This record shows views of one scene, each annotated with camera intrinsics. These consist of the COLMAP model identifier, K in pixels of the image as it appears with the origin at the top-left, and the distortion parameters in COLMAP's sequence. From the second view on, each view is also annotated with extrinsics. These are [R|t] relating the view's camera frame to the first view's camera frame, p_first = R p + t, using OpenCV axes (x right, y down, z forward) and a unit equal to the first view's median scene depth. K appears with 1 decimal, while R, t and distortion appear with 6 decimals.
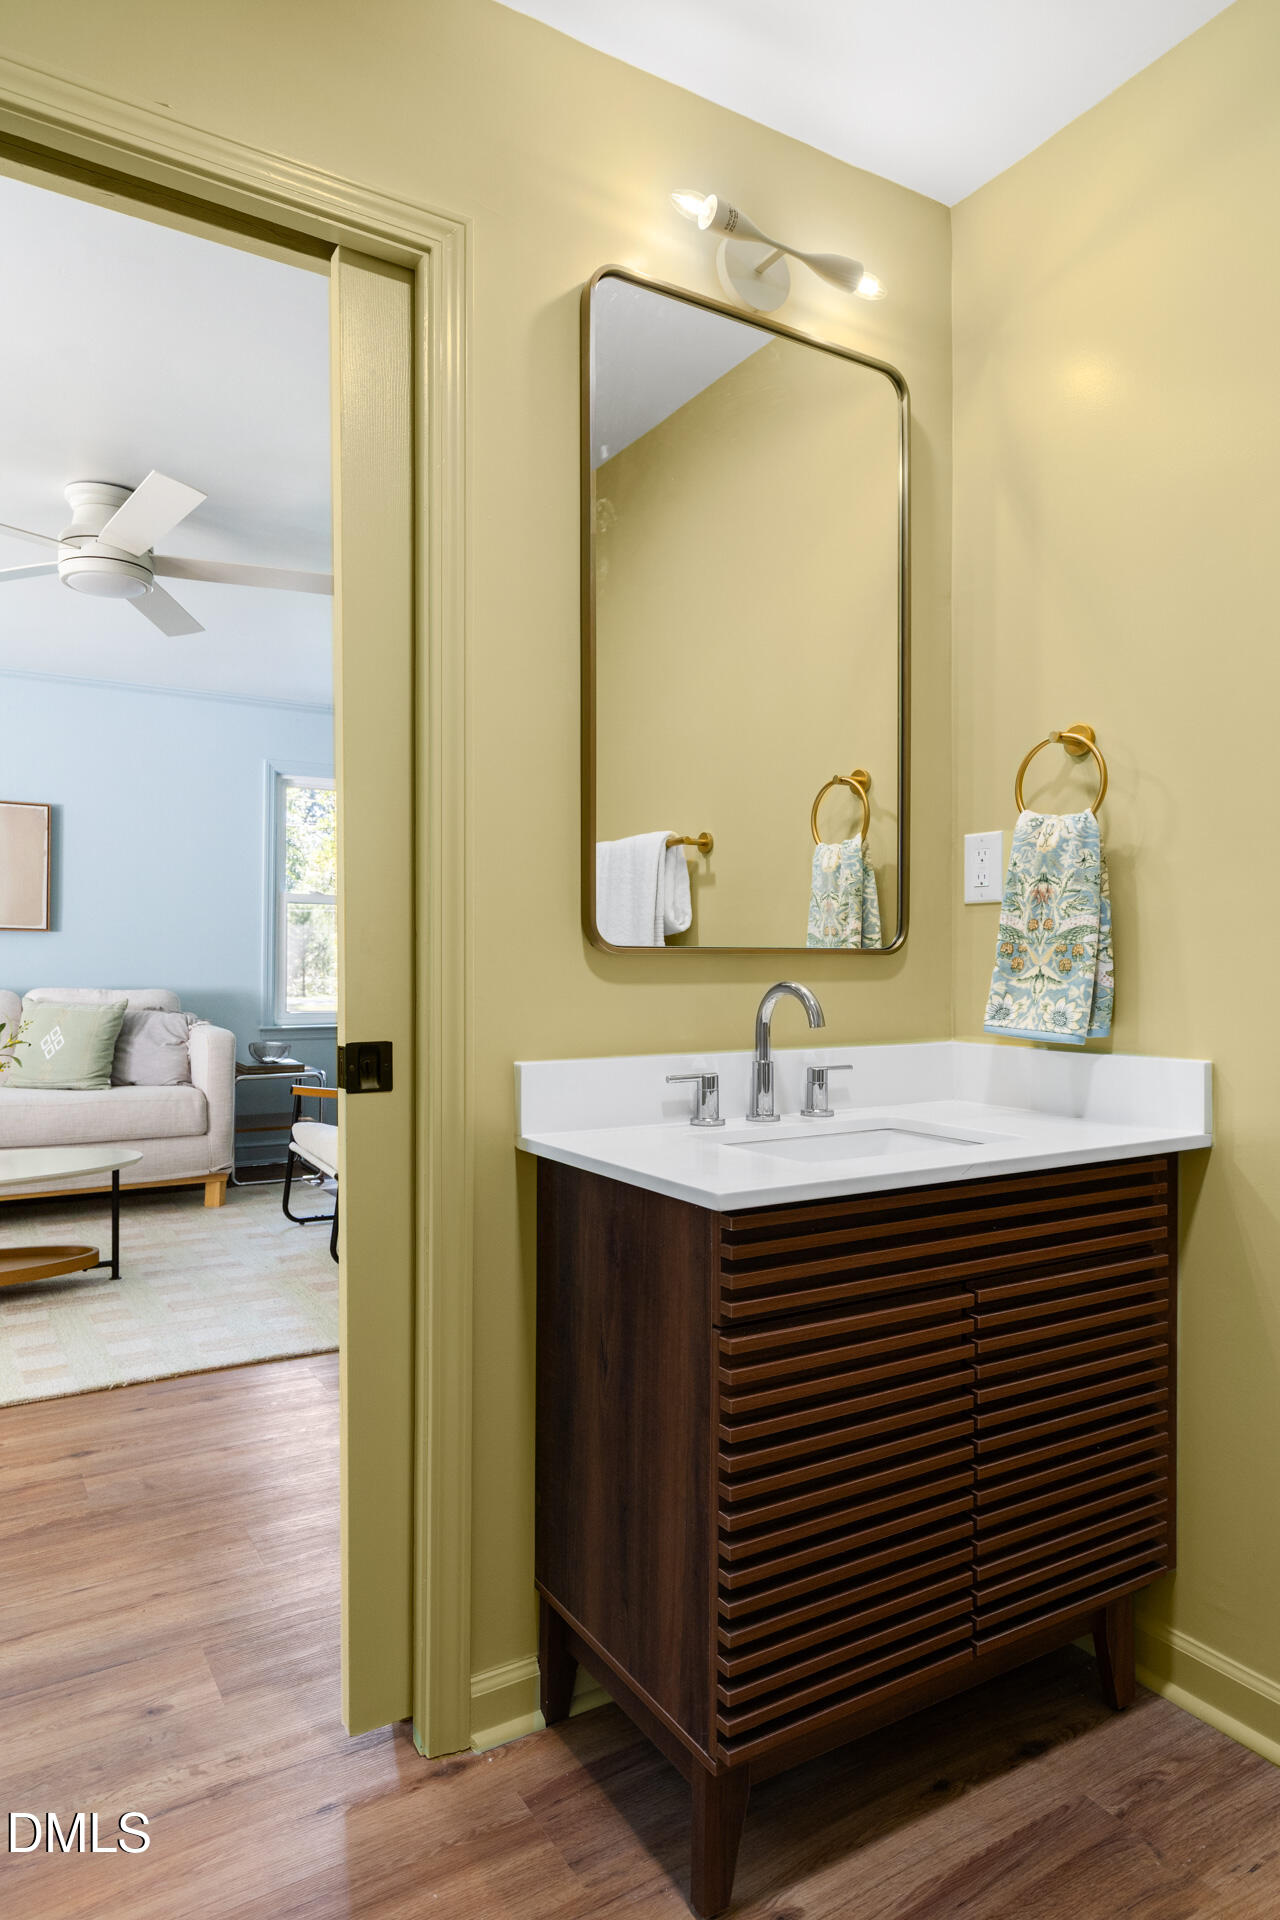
lens RADIAL K [[1126.0, 0, 586.8], [0, 1126.0, 957.8], [0, 0, 1]] dist [-0.001708, -0.000384]
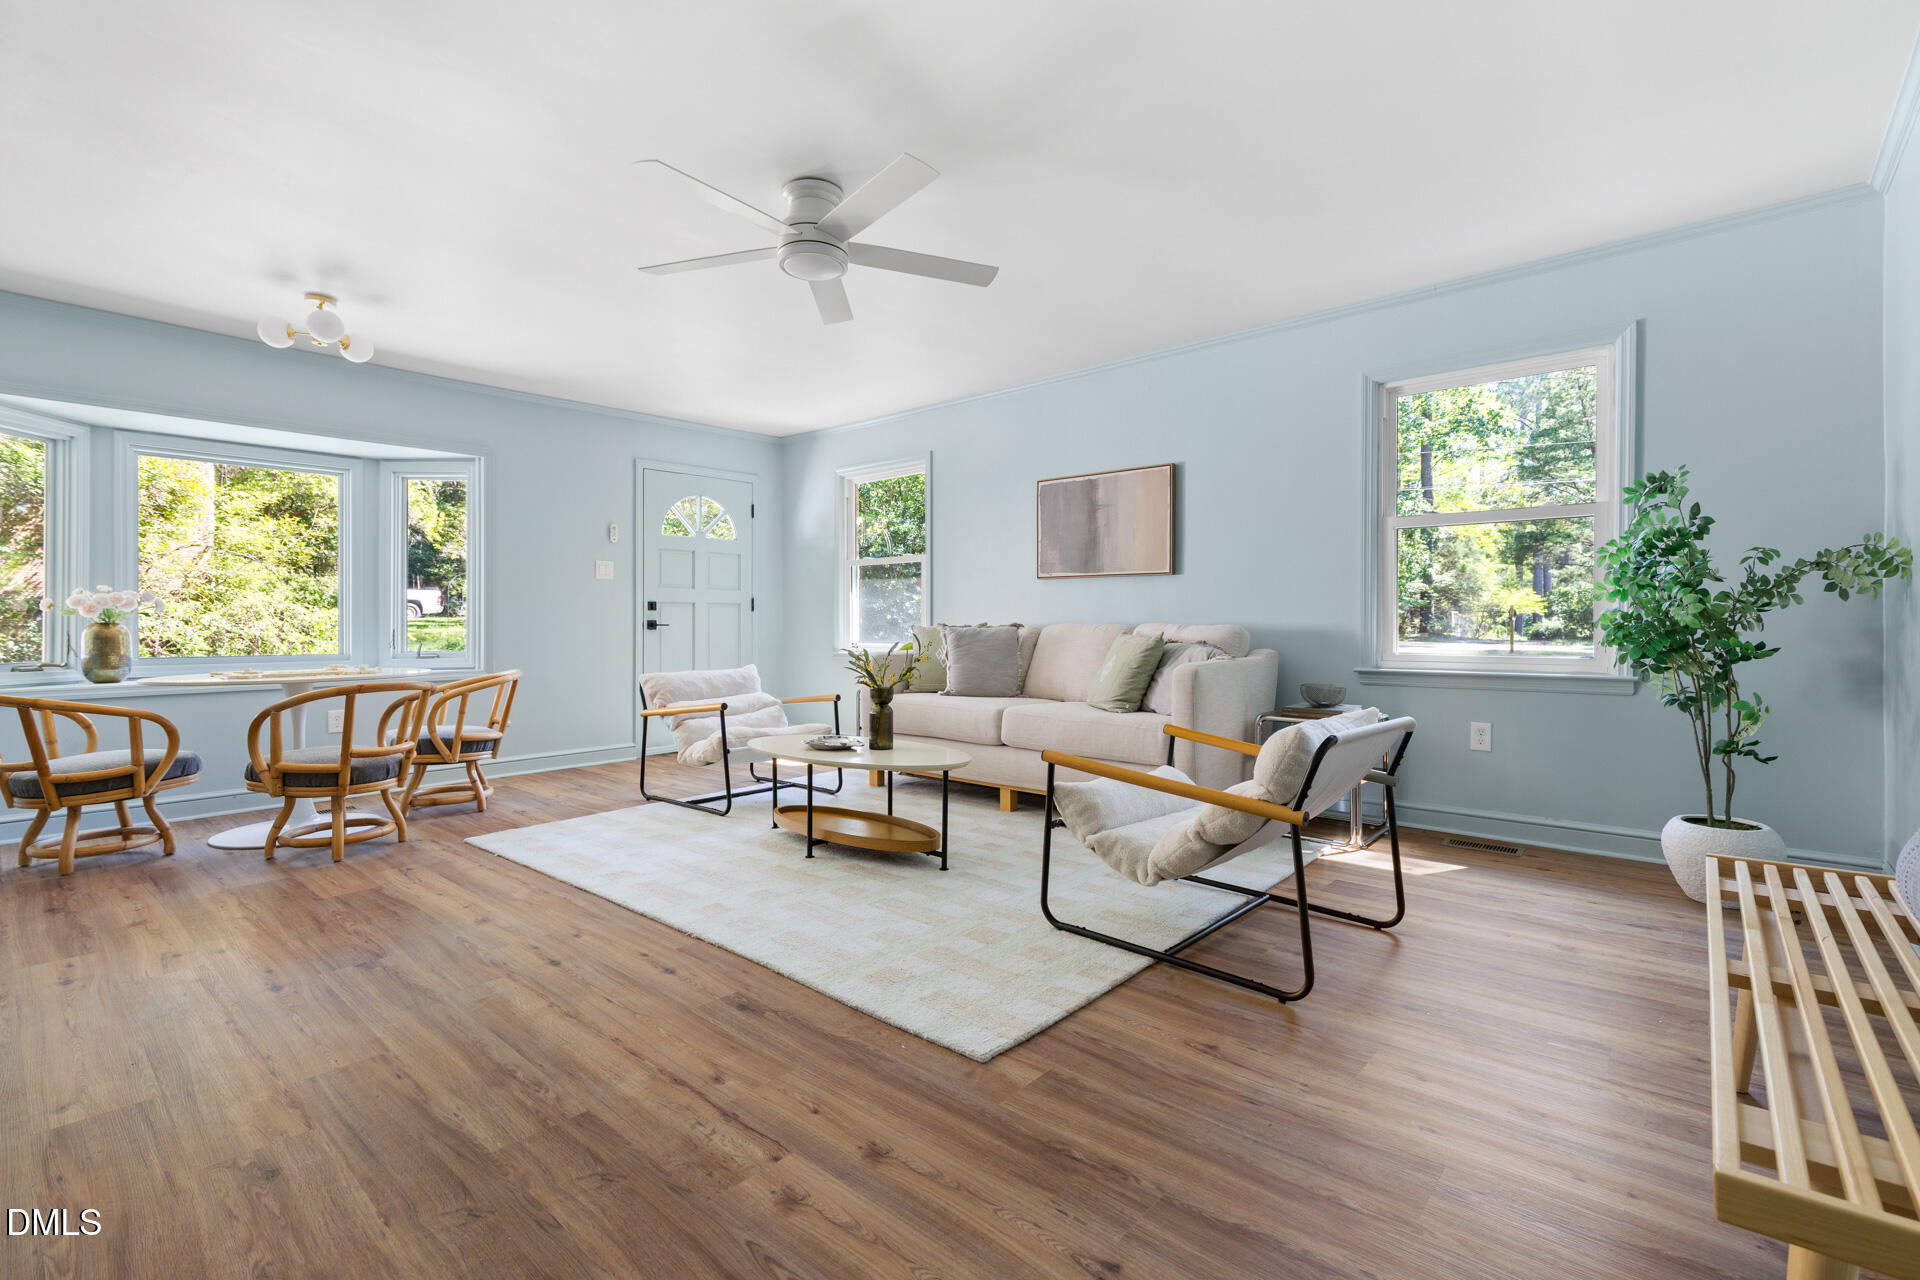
lens RADIAL K [[871.3, 0, 963.1], [0, 871.3, 626.1], [0, 0, 1]] dist [0.002523, 0.000113]
pose [[0.326638, -0.003078, -0.945144, 0.418718], [0.004989, 0.999986, -0.001532, 0.041375], [0.945136, -0.004215, 0.326649, 0.732541]]
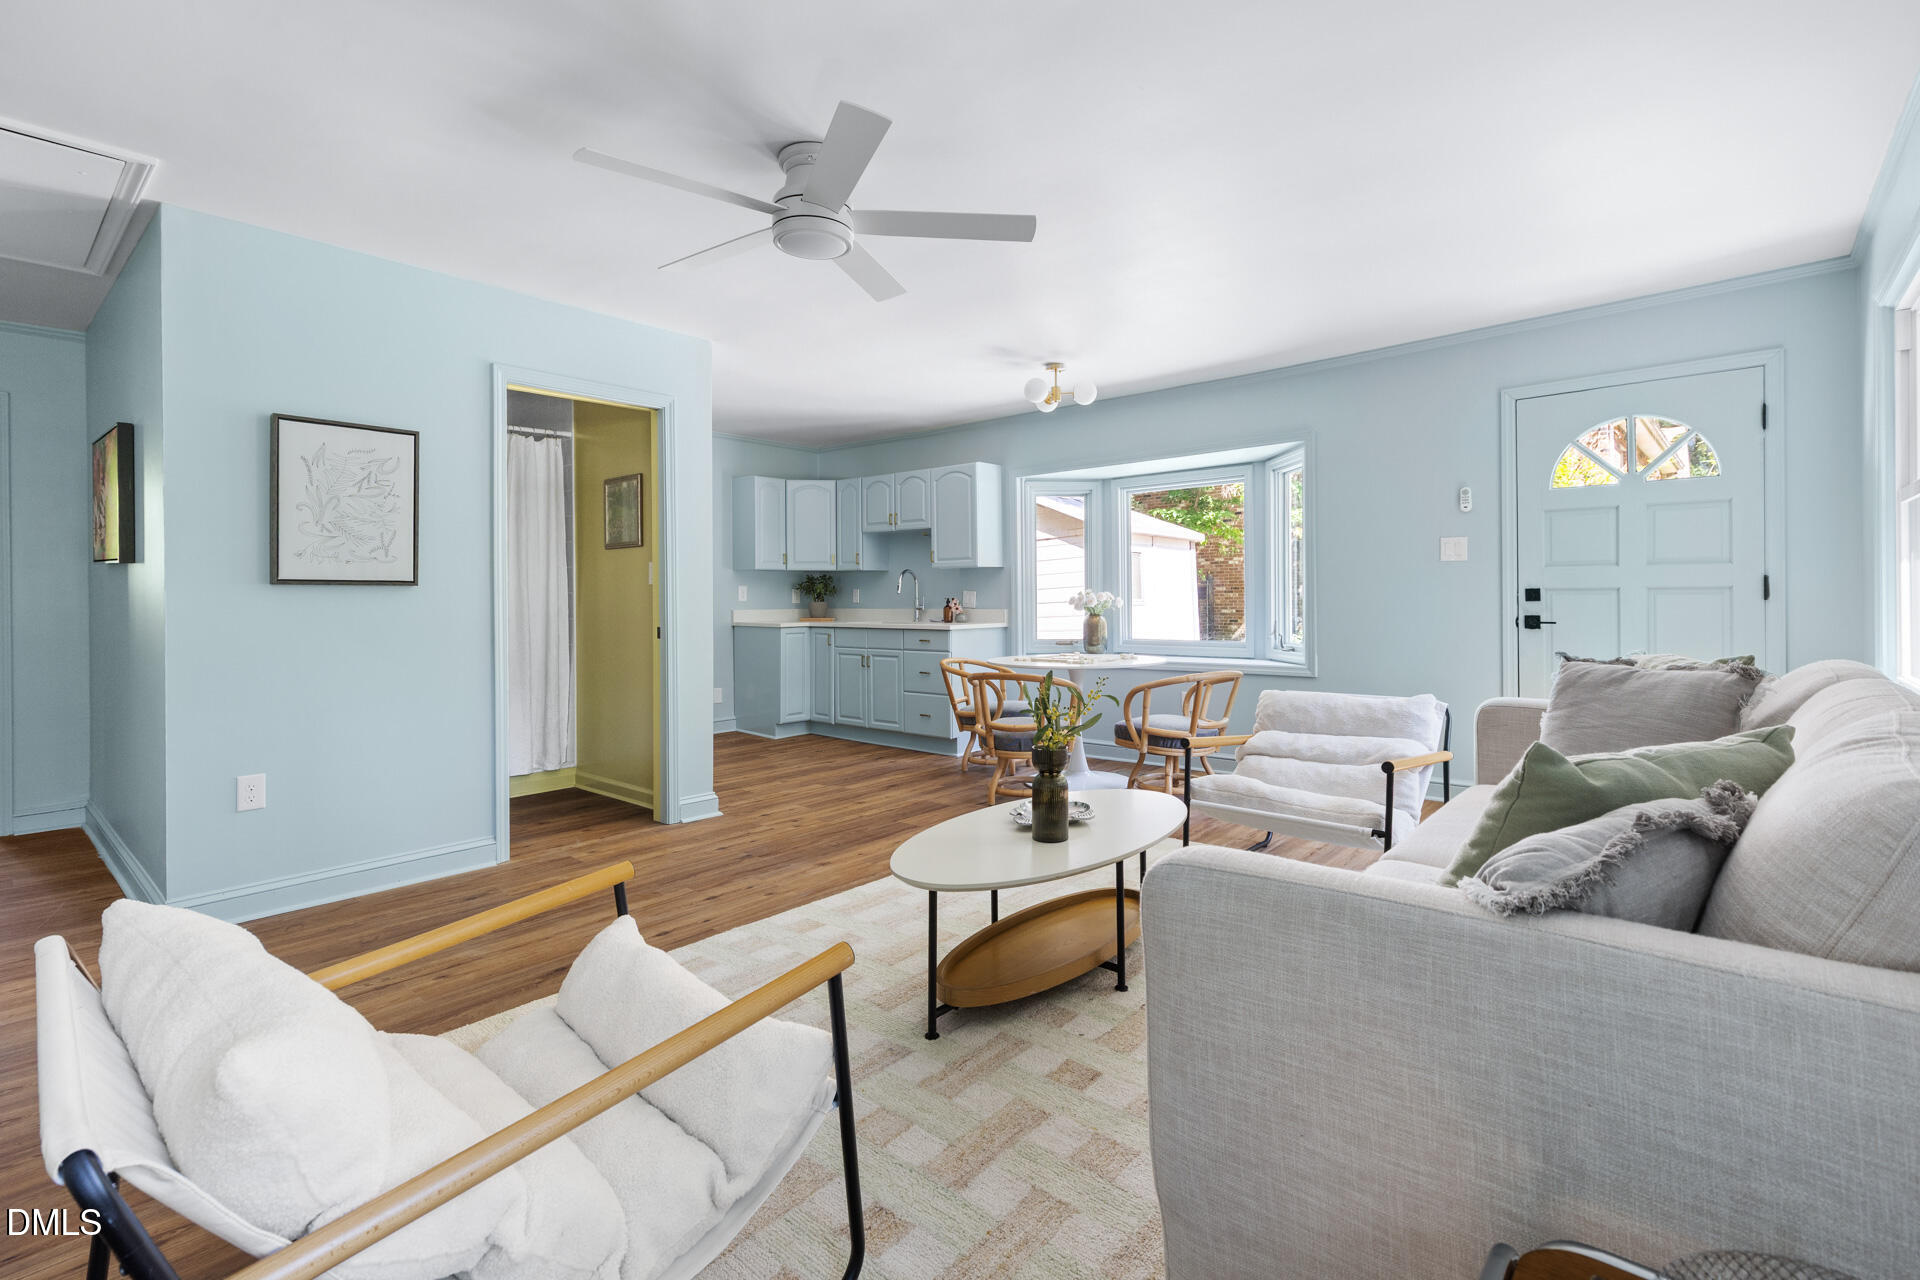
lens RADIAL K [[875.0, 0, 962.8], [0, 875.0, 586.3], [0, 0, 1]] dist [0.012395, -0.000010]
pose [[-0.942519, 0.003563, -0.334134, -0.240255], [0.006945, 0.999936, -0.008928, -0.008311], [0.334081, -0.010735, -0.942483, 1.557668]]
